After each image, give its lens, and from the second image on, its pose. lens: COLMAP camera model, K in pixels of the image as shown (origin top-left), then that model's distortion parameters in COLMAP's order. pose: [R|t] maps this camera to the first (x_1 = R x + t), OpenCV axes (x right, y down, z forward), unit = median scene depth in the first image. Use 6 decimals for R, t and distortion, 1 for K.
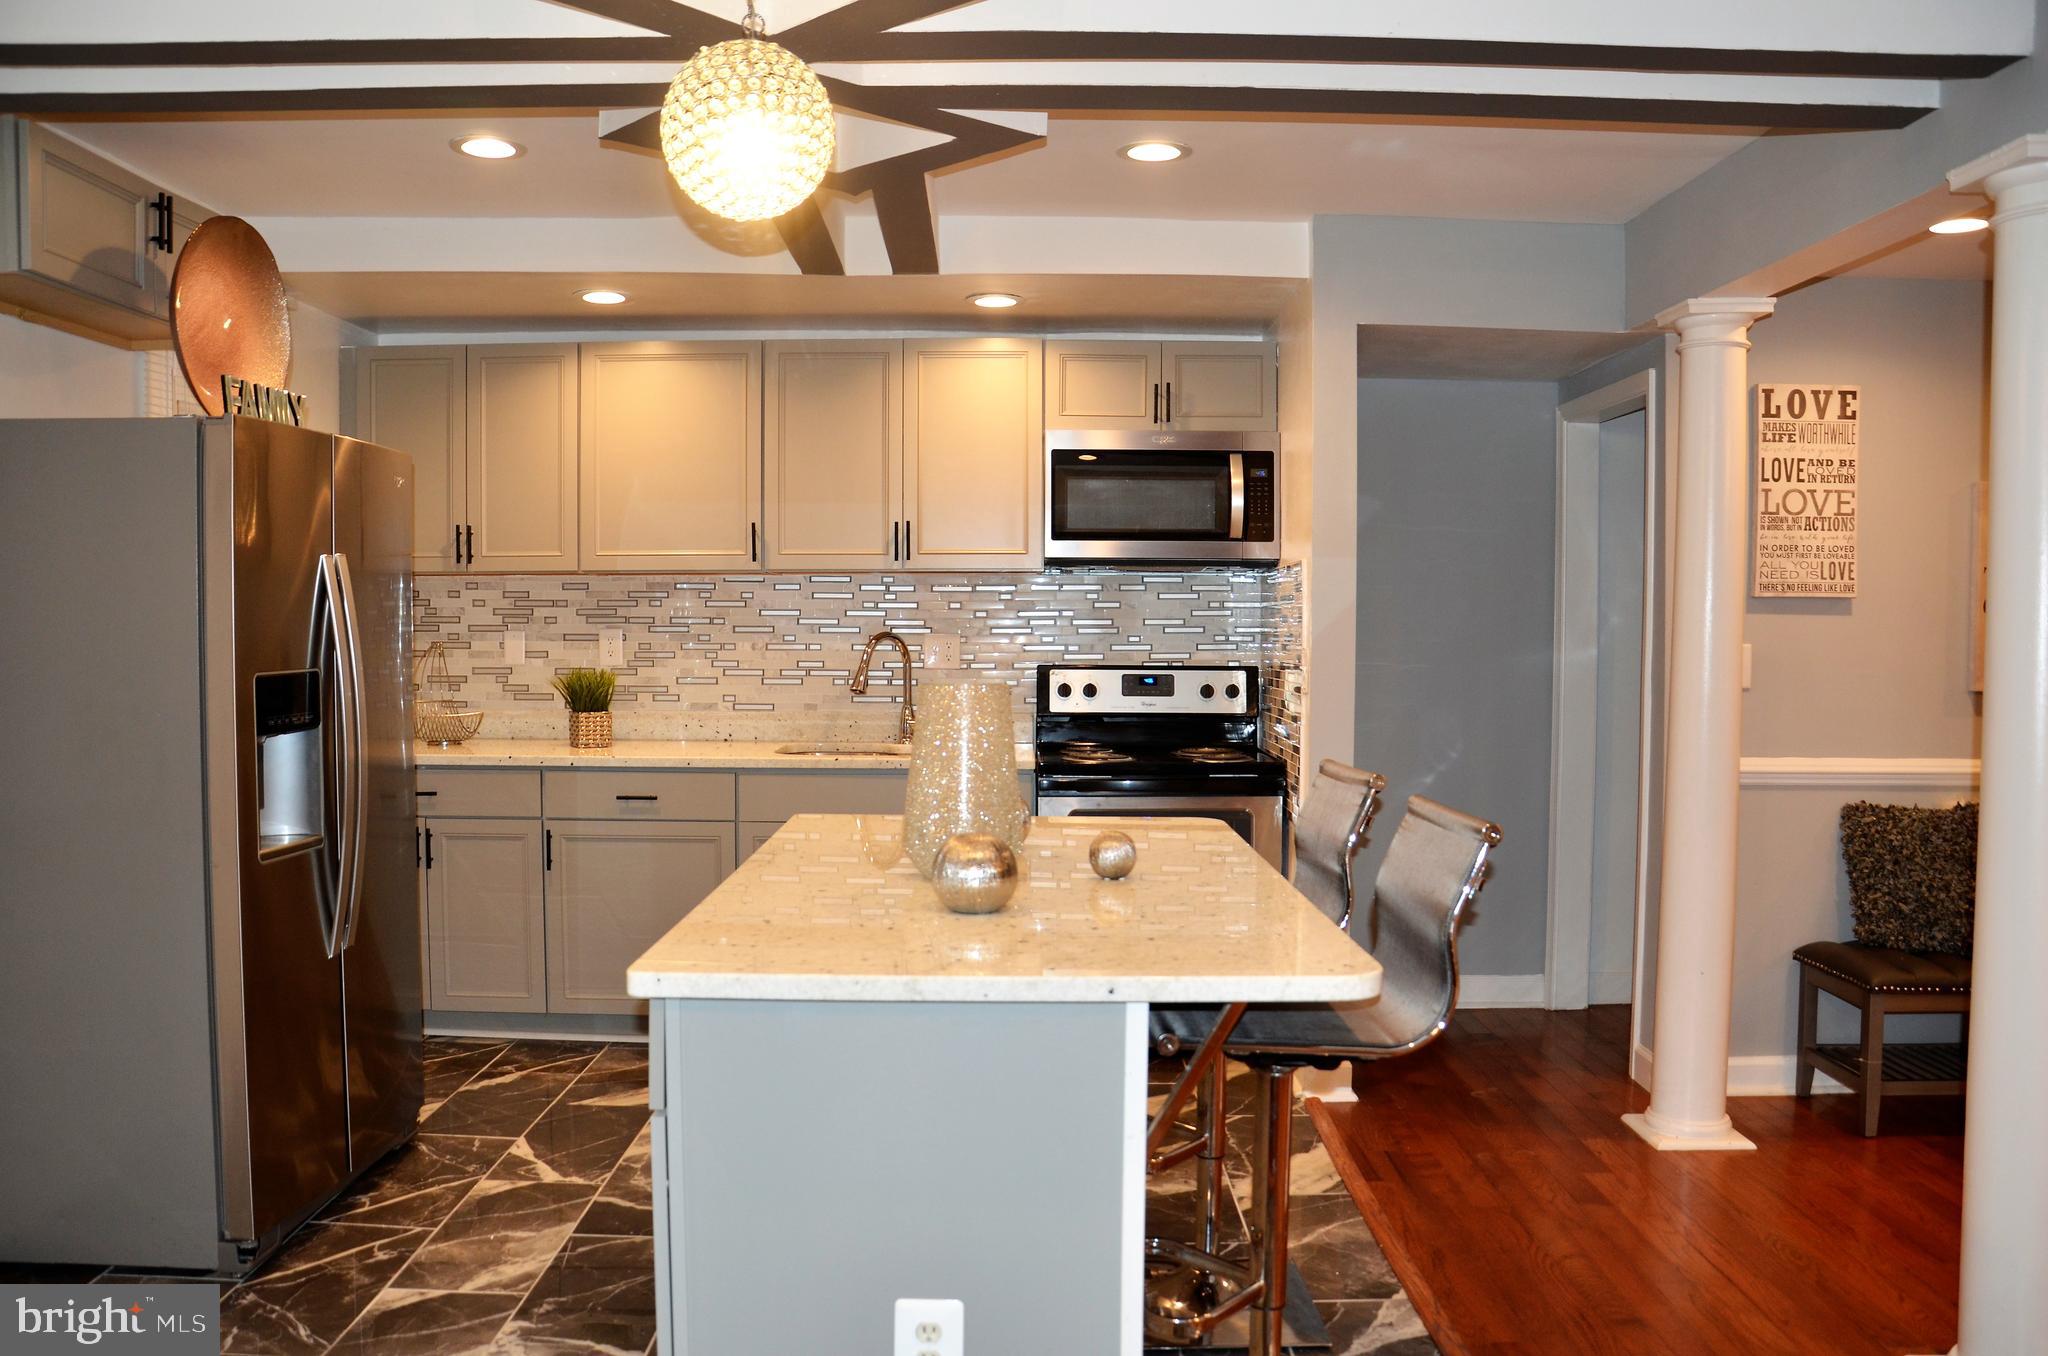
lens RADIAL K [[1587.4, 0, 1016.5], [0, 1587.4, 711.9], [0, 0, 1]] dist [-0.145599, 0.085512]
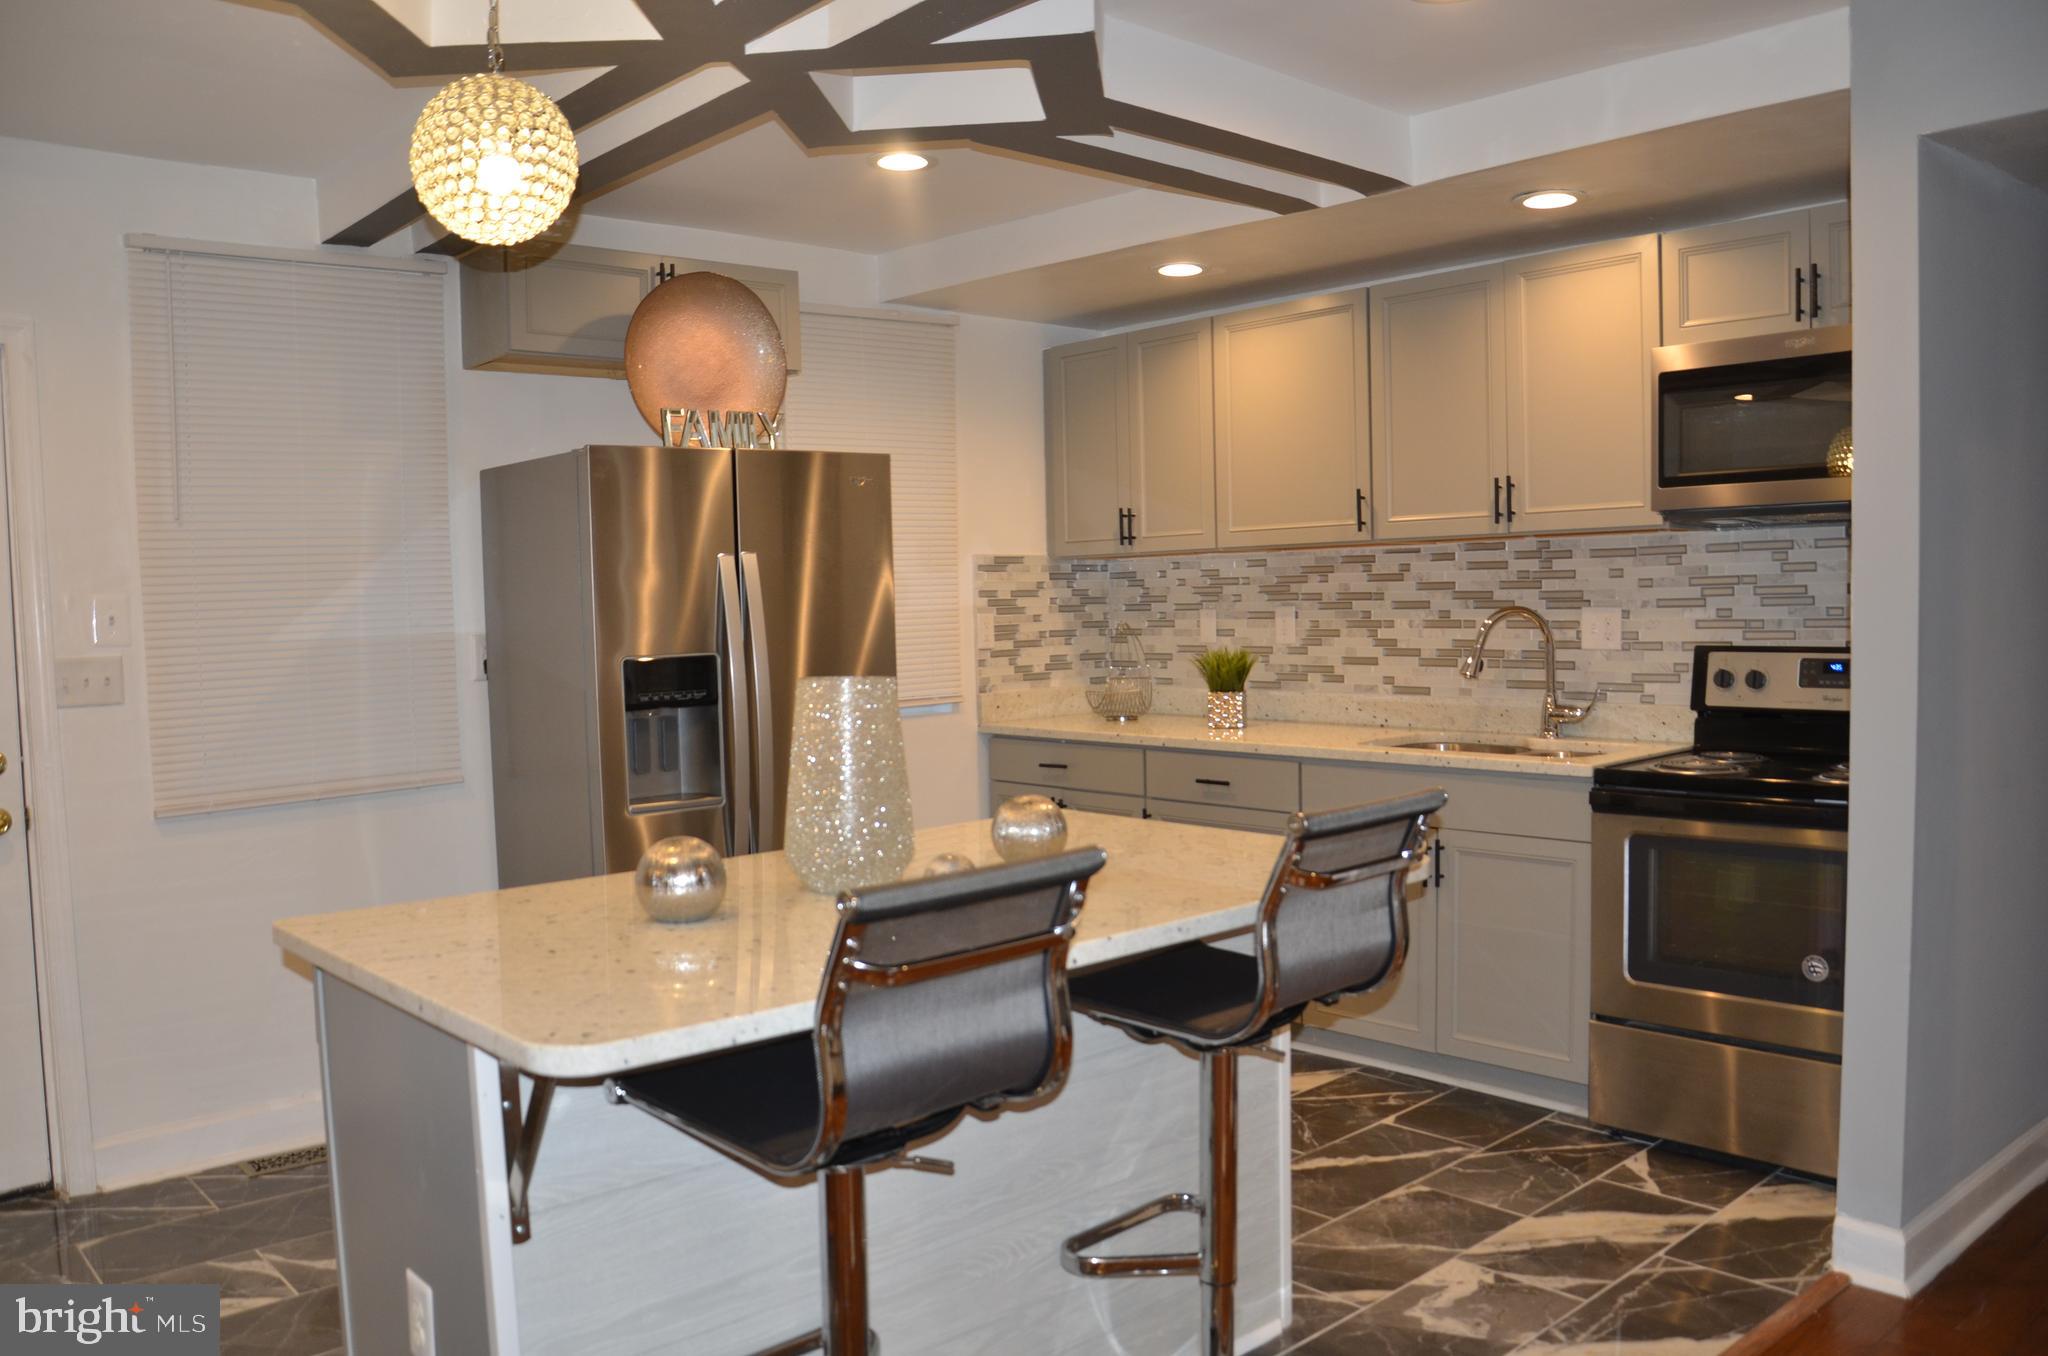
lens RADIAL K [[1587.4, 0, 1034.0], [0, 1587.4, 688.8], [0, 0, 1]] dist [-0.145599, 0.085512]
pose [[0.672736, 0.022073, -0.739554, 0.383368], [-0.017546, 0.999750, 0.013878, -0.013741], [0.739675, 0.003640, 0.672954, 0.248979]]
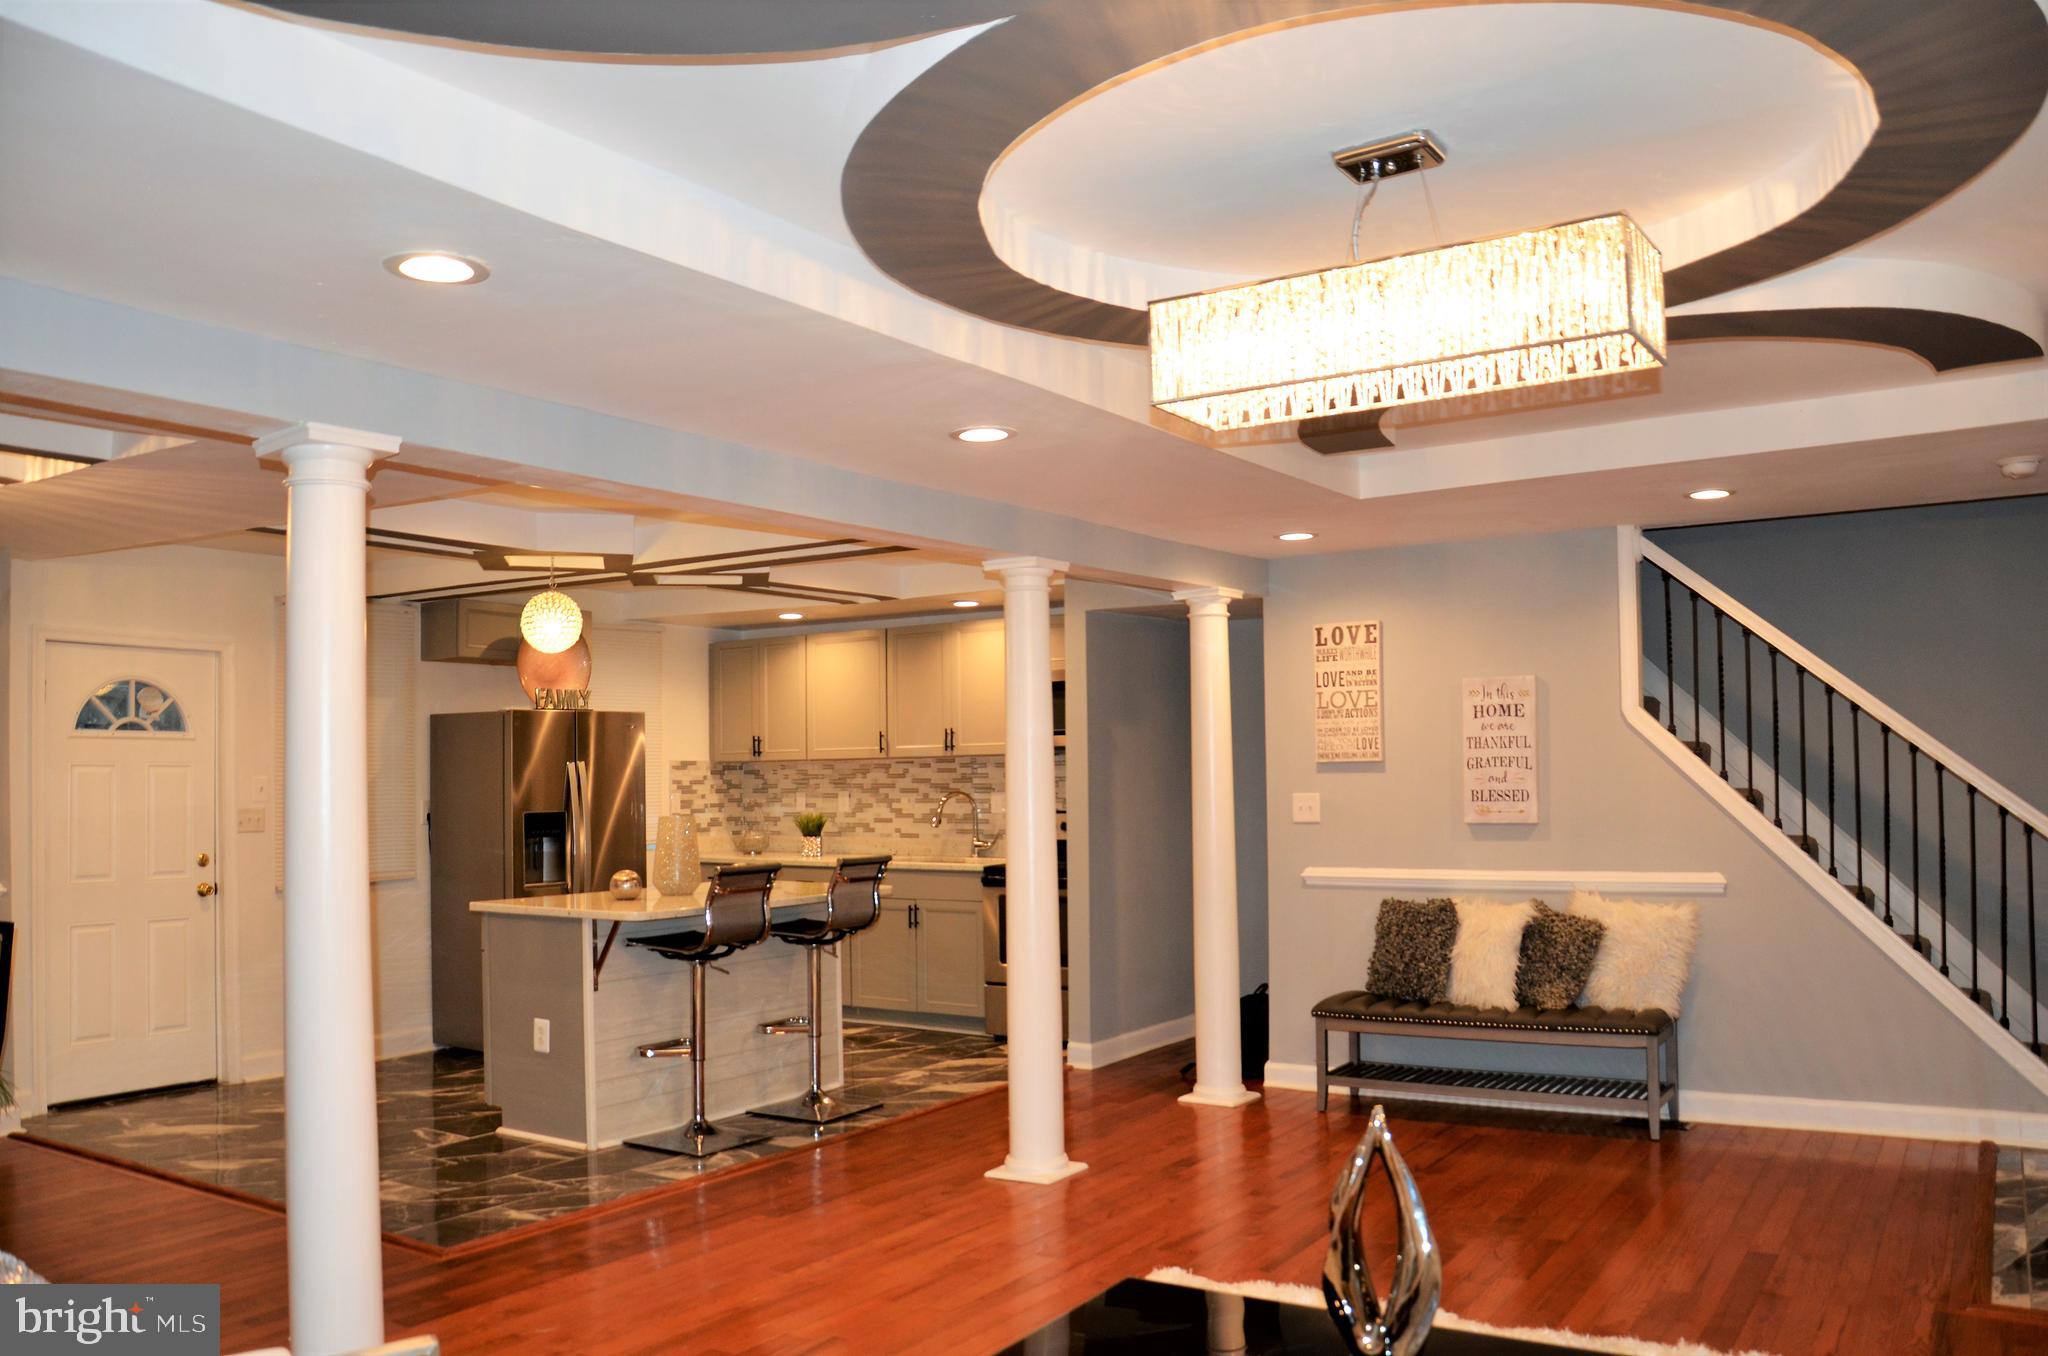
lens RADIAL K [[1587.4, 0, 1007.4], [0, 1587.4, 682.1], [0, 0, 1]] dist [-0.145599, 0.085512]
pose [[0.835845, -0.048054, -0.546859, 0.941261], [-0.014949, 0.993800, -0.110176, 0.020617], [0.548763, 0.100265, 0.829944, -0.420425]]
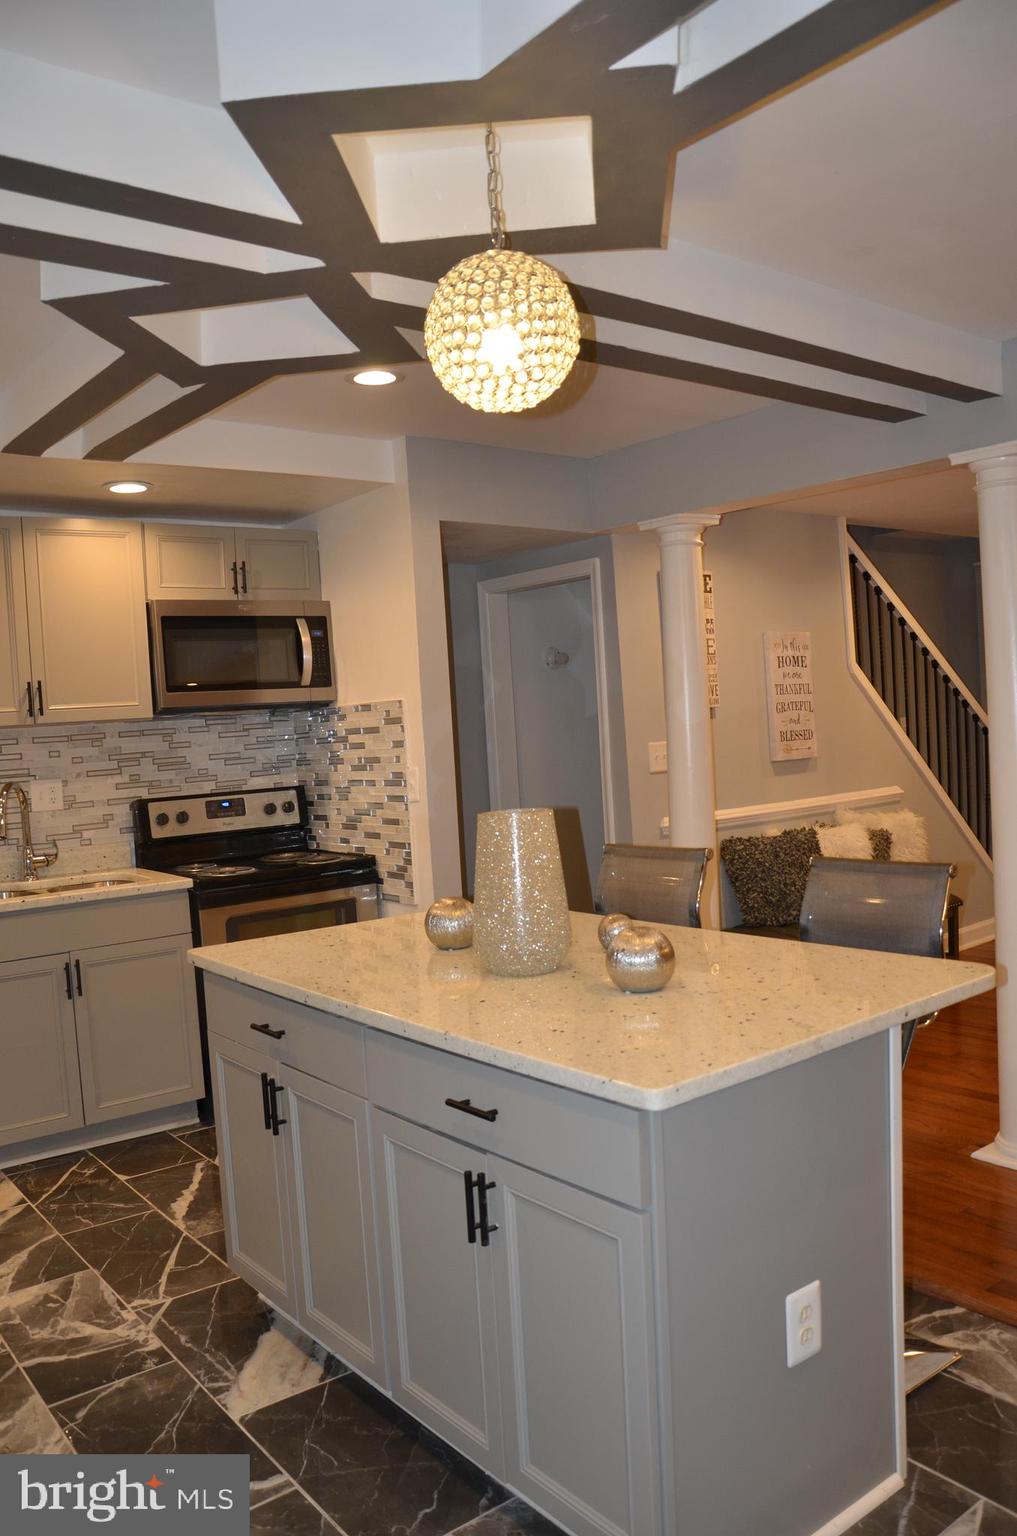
lens RADIAL K [[1190.6, 0, 510.8], [0, 1190.6, 778.3], [0, 0, 1]] dist [-0.145599, 0.085512]
pose [[0.787560, -0.078467, 0.611222, -0.313767], [0.095132, 0.995451, 0.005216, -0.024945], [-0.608851, 0.054039, 0.791442, 0.153265]]
